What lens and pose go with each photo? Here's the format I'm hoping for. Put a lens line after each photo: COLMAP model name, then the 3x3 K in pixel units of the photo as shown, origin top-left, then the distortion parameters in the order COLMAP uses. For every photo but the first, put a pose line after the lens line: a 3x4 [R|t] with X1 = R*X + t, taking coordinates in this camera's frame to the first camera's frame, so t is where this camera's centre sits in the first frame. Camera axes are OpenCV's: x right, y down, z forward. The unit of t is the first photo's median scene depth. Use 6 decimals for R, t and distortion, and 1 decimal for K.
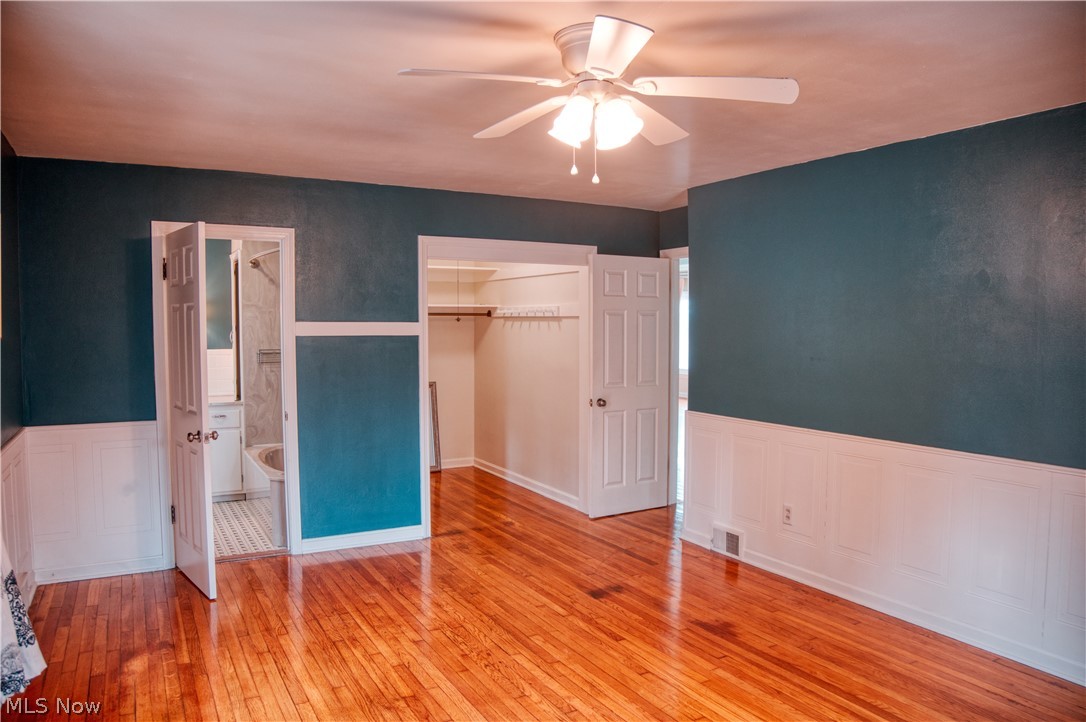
lens RADIAL K [[748.2, 0, 541.1], [0, 748.2, 361.2], [0, 0, 1]] dist [-0.149380, 0.076044]
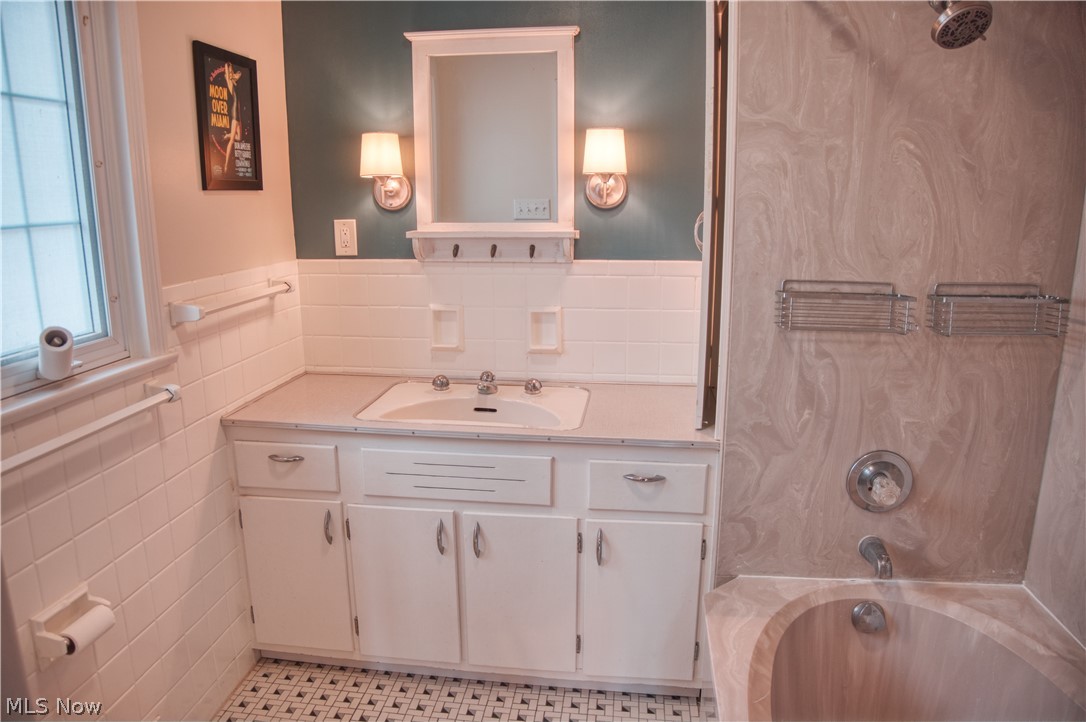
lens RADIAL K [[748.2, 0, 541.1], [0, 748.2, 361.2], [0, 0, 1]] dist [-0.149380, 0.076044]
pose [[0.808426, 0.124143, -0.575357, -0.288866], [-0.026762, 0.984246, 0.174766, -0.032452], [0.587989, -0.125888, 0.799013, 0.699641]]
